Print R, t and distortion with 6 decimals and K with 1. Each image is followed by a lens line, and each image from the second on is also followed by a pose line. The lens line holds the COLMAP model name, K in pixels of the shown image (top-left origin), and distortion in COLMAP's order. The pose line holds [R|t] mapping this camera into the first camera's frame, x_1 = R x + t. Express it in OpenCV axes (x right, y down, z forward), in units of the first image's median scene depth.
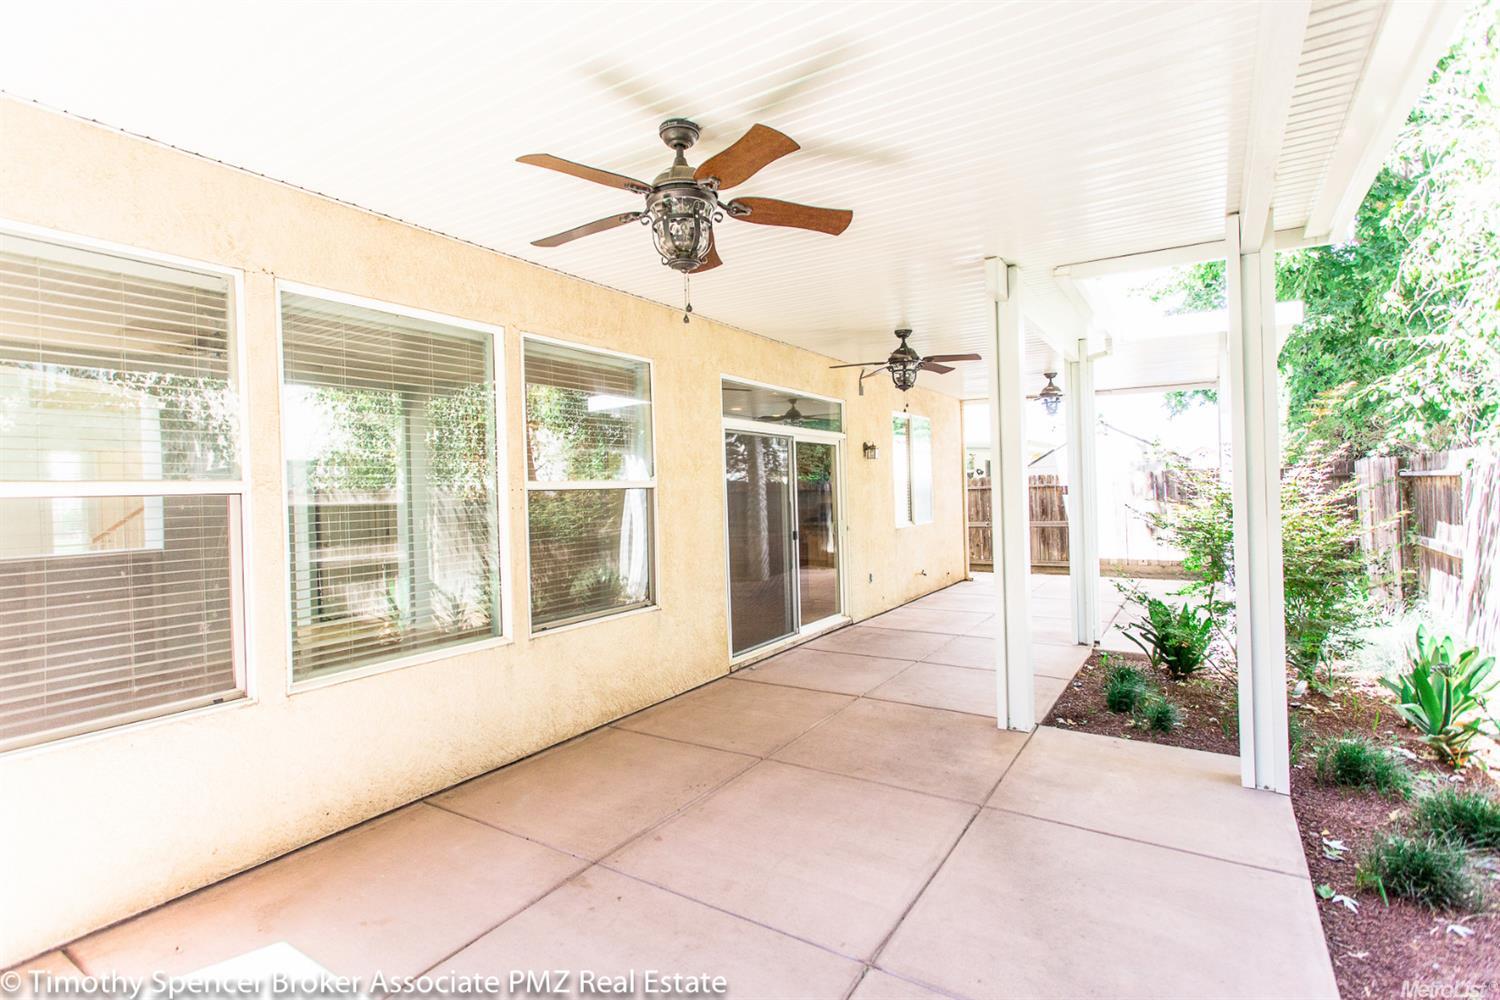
lens RADIAL K [[705.9, 0, 744.3], [0, 705.9, 496.6], [0, 0, 1]] dist [-0.003876, 0.003535]
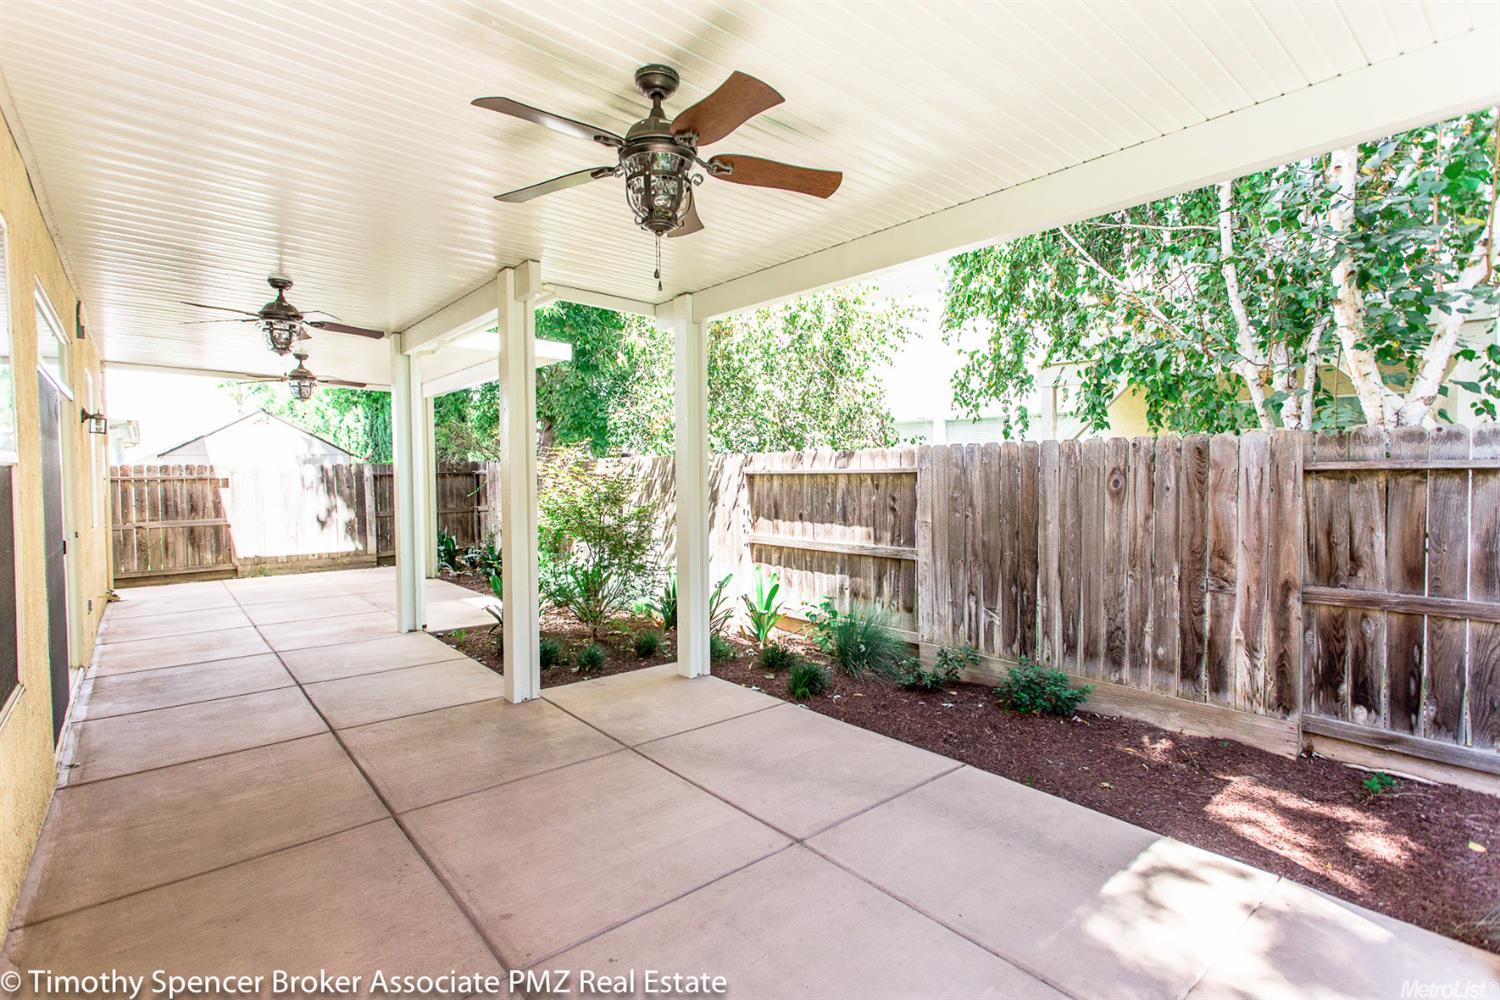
lens RADIAL K [[705.9, 0, 737.9], [0, 705.9, 494.5], [0, 0, 1]] dist [-0.003876, 0.003535]
pose [[0.299150, -0.005814, 0.954188, -0.480287], [0.004705, 0.999978, 0.004618, 0.010384], [-0.954194, 0.003108, 0.299171, 0.319472]]
